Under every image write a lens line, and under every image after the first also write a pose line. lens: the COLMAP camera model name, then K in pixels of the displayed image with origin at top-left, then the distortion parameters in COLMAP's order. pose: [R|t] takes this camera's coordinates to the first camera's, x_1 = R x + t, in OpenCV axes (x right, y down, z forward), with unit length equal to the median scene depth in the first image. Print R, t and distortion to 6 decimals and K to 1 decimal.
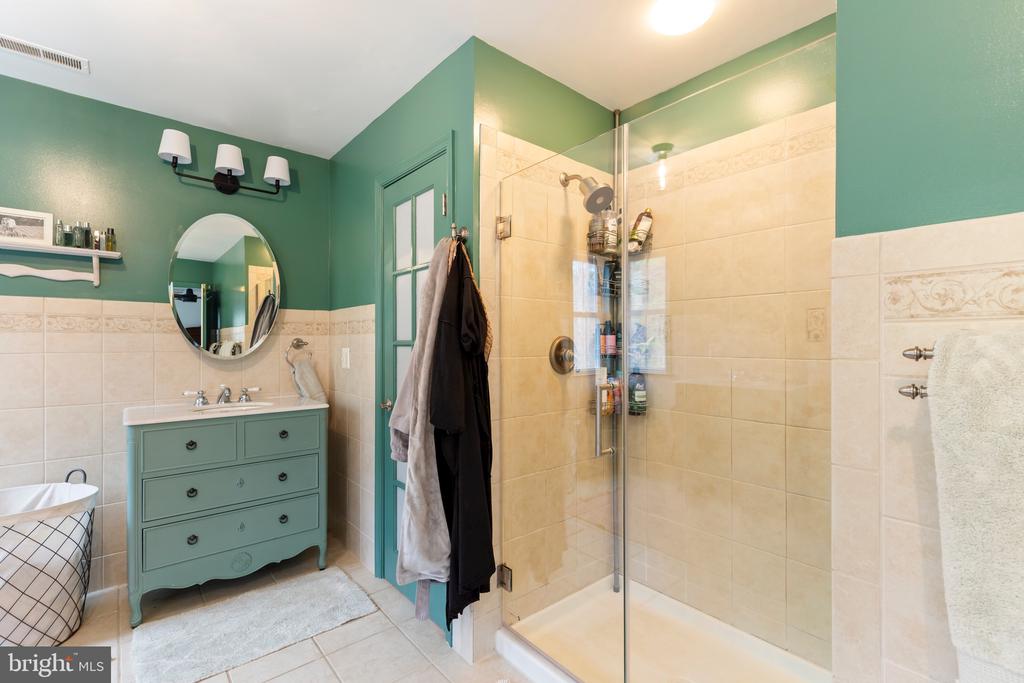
lens RADIAL K [[465.4, 0, 517.5], [0, 465.4, 348.4], [0, 0, 1]] dist [0.002372, 0.000161]
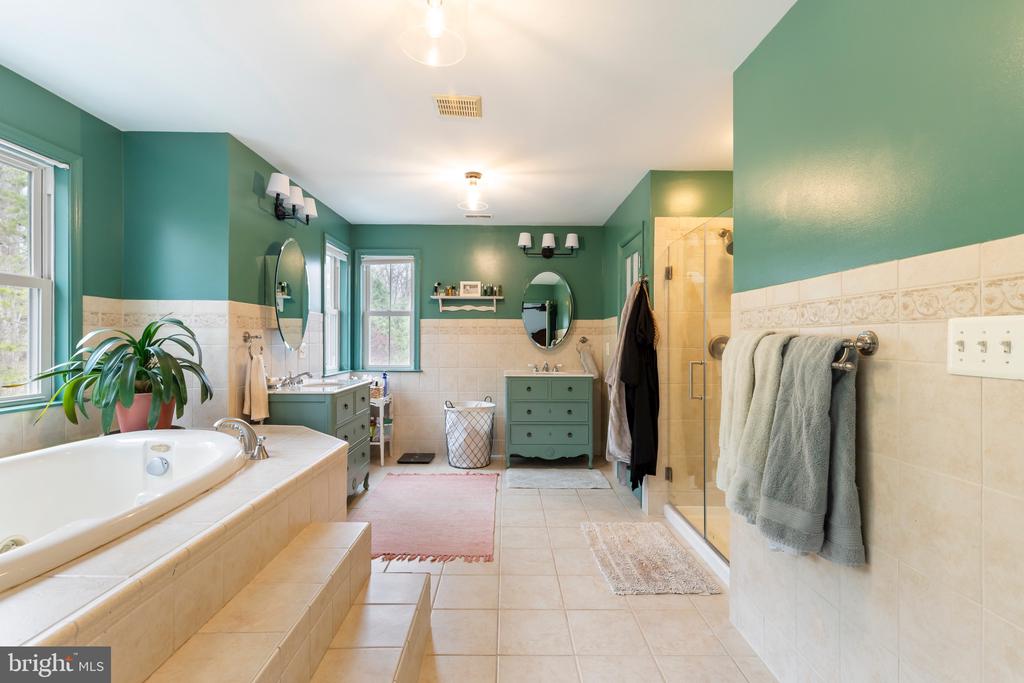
lens RADIAL K [[465.4, 0, 510.8], [0, 465.4, 342.7], [0, 0, 1]] dist [0.002372, 0.000161]
pose [[0.763907, 0.000288, -0.645326, 0.538373], [-0.002818, 0.999992, -0.002889, 0.008324], [0.645320, 0.004025, 0.763902, -0.593157]]
